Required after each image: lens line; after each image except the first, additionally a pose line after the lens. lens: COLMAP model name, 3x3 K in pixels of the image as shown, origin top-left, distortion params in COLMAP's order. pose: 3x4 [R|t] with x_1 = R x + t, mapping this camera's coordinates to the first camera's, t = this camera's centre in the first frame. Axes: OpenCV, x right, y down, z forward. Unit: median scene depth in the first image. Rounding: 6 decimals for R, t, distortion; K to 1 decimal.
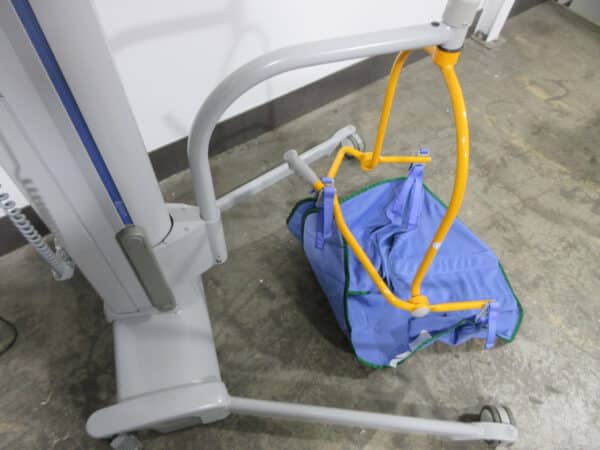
lens RADIAL K [[436.1, 0, 296.6], [0, 436.1, 221.2], [0, 0, 1]] dist [-0.008761, -0.004898]
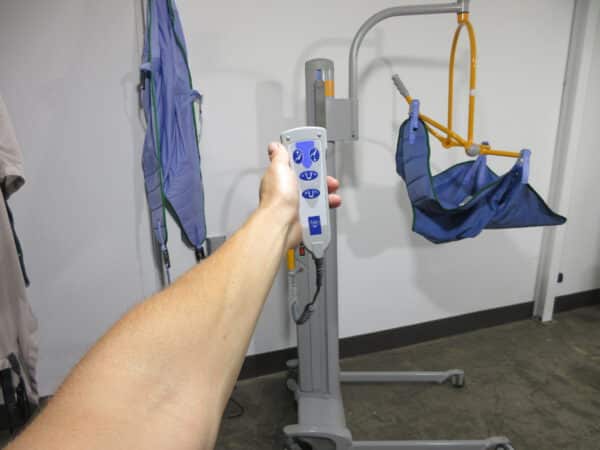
lens RADIAL K [[436.1, 0, 301.7], [0, 436.1, 223.9], [0, 0, 1]] dist [-0.008761, -0.004898]
pose [[0.956529, -0.001287, -0.291635, 0.109278], [-0.192645, 0.747976, -0.635153, 0.557804], [0.218953, 0.663724, 0.715213, -0.587584]]
